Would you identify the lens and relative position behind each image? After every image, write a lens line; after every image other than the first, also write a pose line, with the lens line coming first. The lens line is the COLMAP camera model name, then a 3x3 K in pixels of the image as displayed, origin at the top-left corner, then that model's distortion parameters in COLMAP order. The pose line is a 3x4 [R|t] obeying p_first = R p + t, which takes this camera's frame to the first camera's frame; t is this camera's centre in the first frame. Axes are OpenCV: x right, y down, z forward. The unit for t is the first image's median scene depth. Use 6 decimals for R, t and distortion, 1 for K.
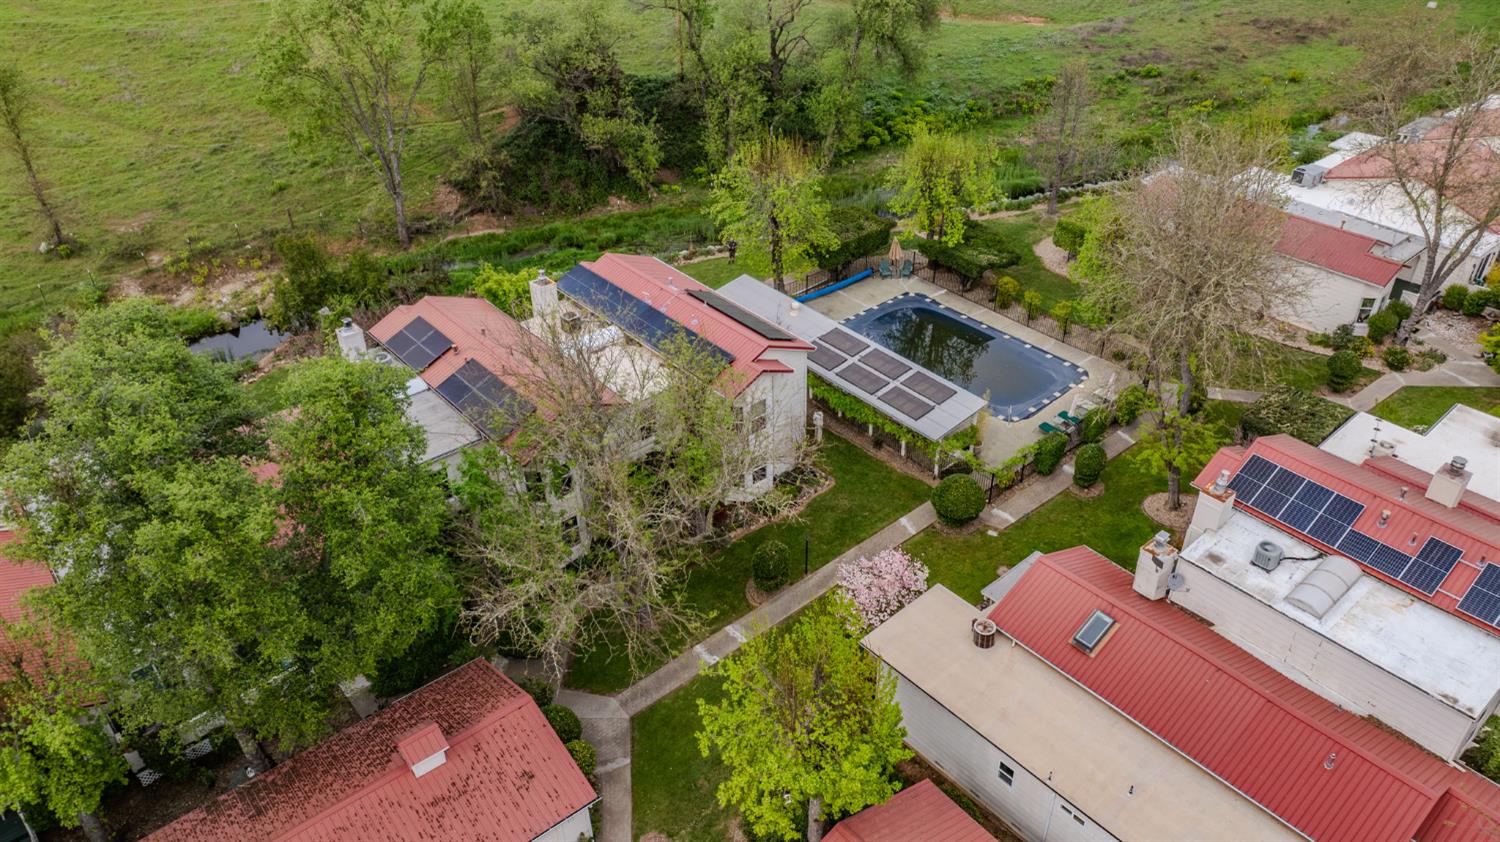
lens RADIAL K [[1092.2, 0, 767.3], [0, 1092.2, 427.4], [0, 0, 1]] dist [-0.047118, 0.039584]
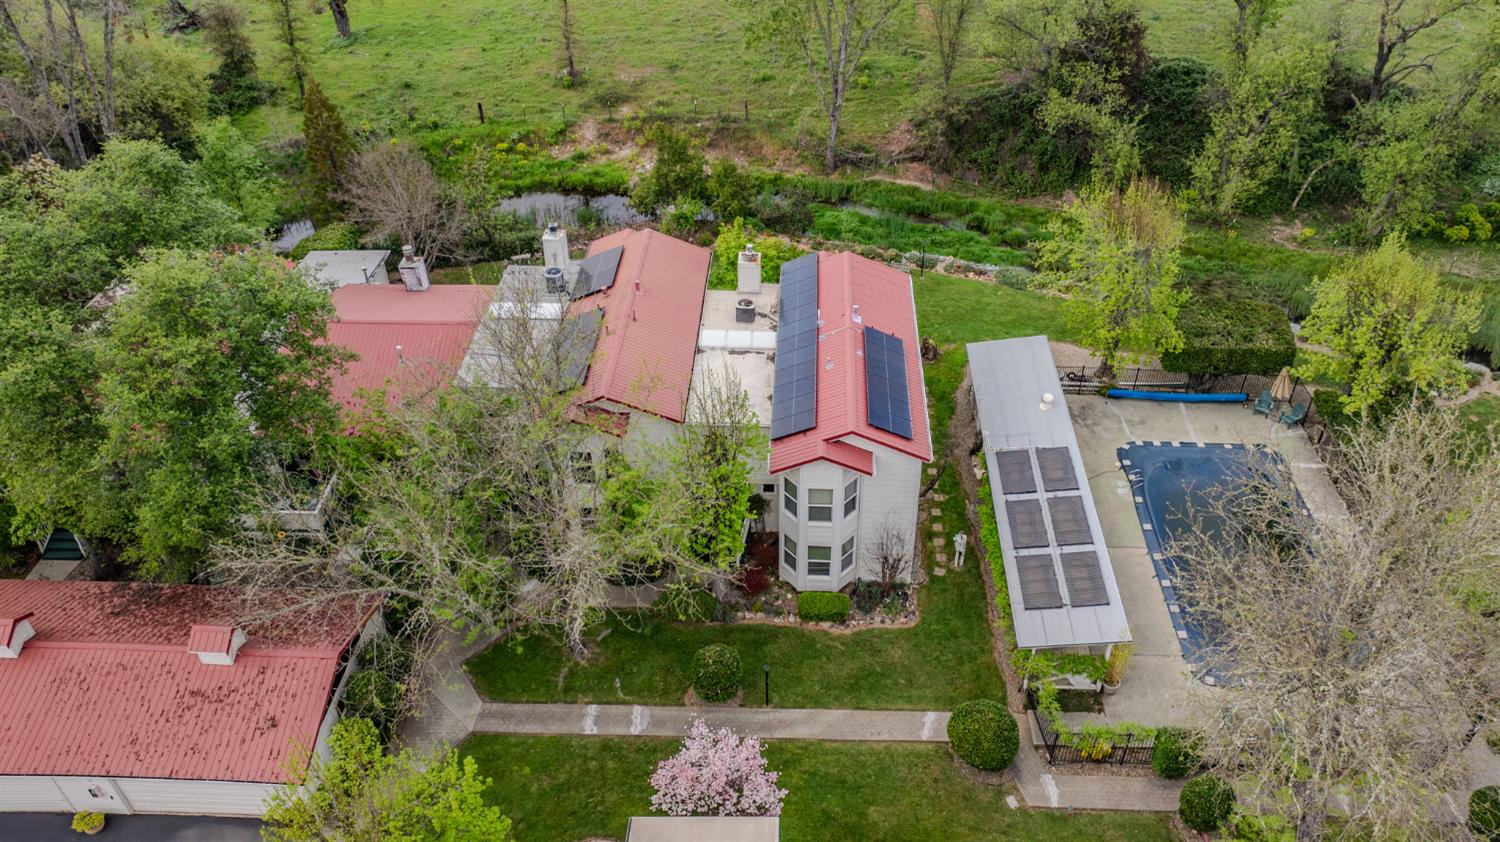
lens RADIAL K [[1092.2, 0, 767.3], [0, 1092.2, 427.4], [0, 0, 1]] dist [-0.047118, 0.039584]
pose [[0.730070, 0.427767, -0.532929, 0.248889], [-0.387226, 0.901524, 0.193160, -0.136631], [0.563076, 0.065343, 0.823818, 0.210335]]
